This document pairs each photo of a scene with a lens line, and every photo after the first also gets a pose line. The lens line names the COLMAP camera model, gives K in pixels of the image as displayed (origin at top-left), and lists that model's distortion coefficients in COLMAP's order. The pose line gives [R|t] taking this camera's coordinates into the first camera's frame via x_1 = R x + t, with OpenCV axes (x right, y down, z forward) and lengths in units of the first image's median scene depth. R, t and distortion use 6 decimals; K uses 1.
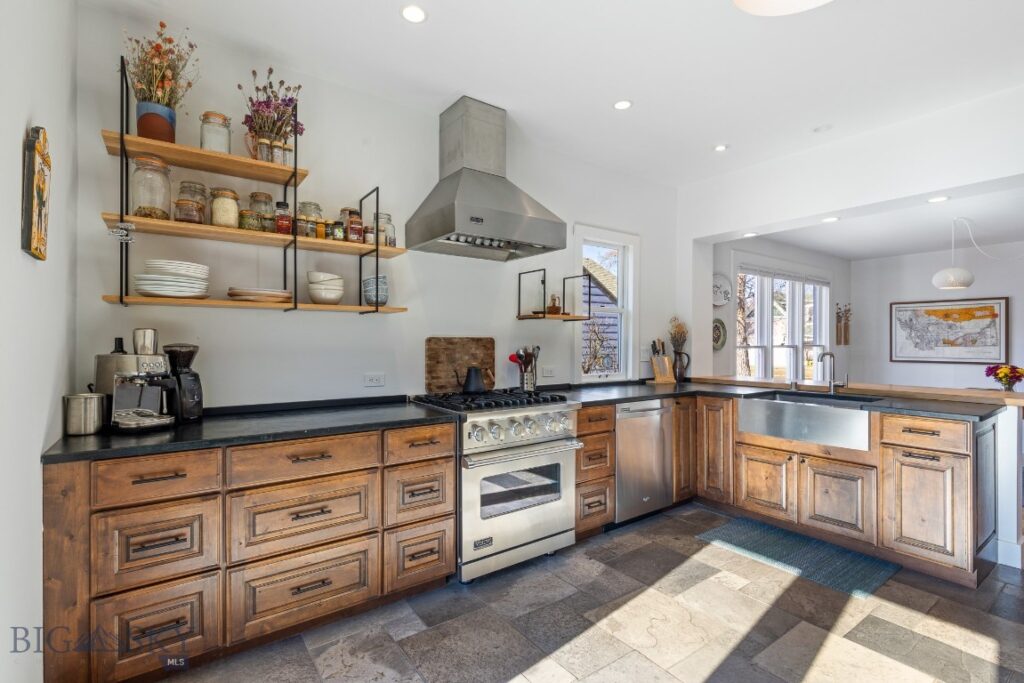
lens RADIAL K [[480.0, 0, 513.1], [0, 480.0, 340.9], [0, 0, 1]] dist [0.002824, 0.000178]
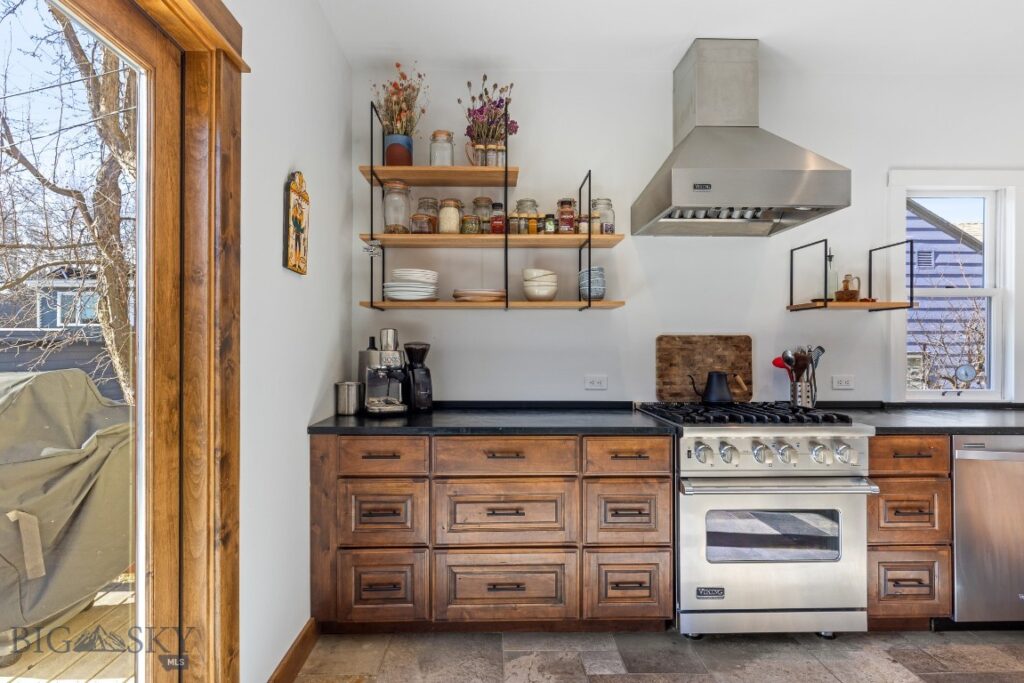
lens RADIAL K [[526.2, 0, 508.8], [0, 526.2, 344.7], [0, 0, 1]] dist [0.010067, -0.002506]
pose [[0.819412, -0.005091, -0.573182, 0.179521], [0.001183, 0.999973, -0.007191, 0.019714], [0.573203, 0.005214, 0.819397, 0.101535]]
